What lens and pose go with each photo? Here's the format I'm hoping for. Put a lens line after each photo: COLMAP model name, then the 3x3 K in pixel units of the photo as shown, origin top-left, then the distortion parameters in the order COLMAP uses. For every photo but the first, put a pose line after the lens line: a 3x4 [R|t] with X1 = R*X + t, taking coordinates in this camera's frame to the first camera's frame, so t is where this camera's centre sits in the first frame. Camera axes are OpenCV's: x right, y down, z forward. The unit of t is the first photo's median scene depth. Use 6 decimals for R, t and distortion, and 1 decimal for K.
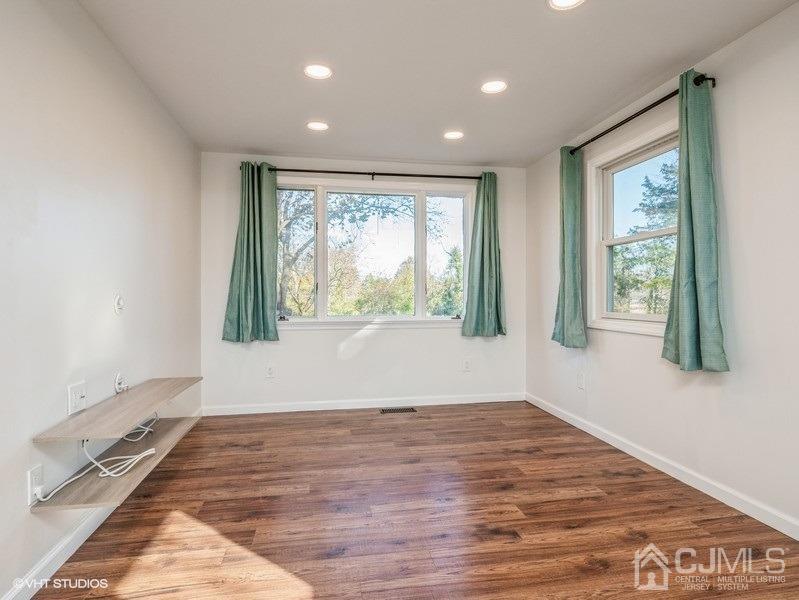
lens RADIAL K [[439.7, 0, 396.4], [0, 439.7, 296.3], [0, 0, 1]] dist [0.000591, -0.001478]
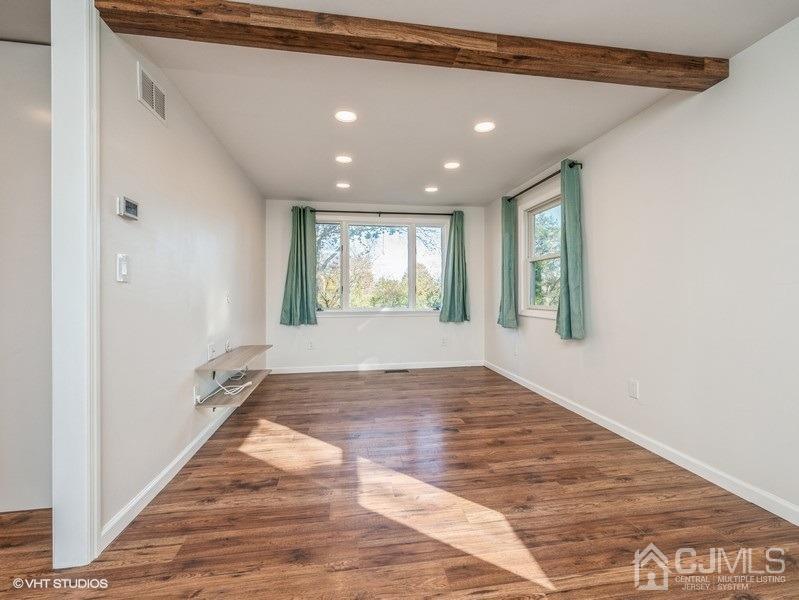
lens RADIAL K [[351.4, 0, 396.8], [0, 351.4, 294.9], [0, 0, 1]] dist [-0.001436, 0.000154]
pose [[0.999800, -0.001548, -0.019942, 0.038533], [0.001567, 0.999998, 0.000960, -0.001438], [0.019940, -0.000991, 0.999801, -0.255722]]
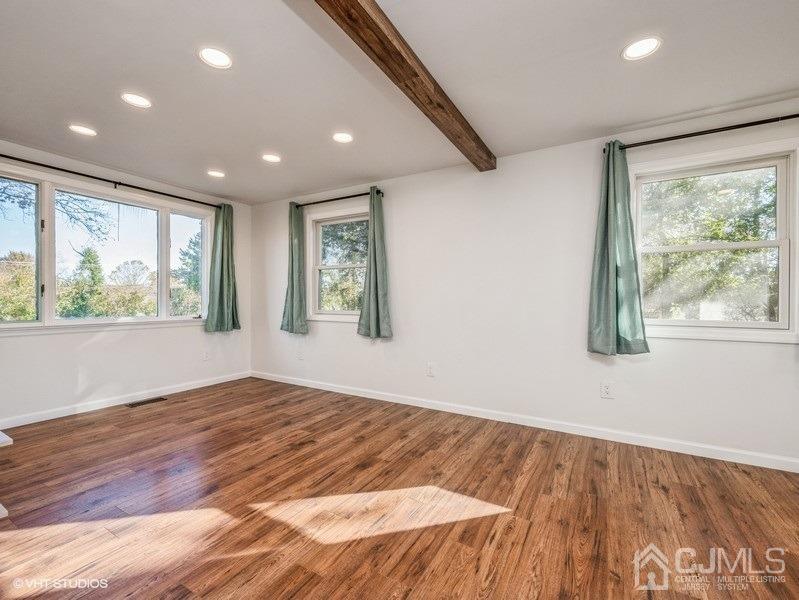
lens RADIAL K [[351.4, 0, 396.7], [0, 351.4, 301.7], [0, 0, 1]] dist [-0.001436, 0.000154]
pose [[0.653568, 0.002099, 0.756865, -0.341169], [-0.005422, 0.999983, 0.001909, 0.000328], [-0.756848, -0.005351, 0.653569, -0.076972]]
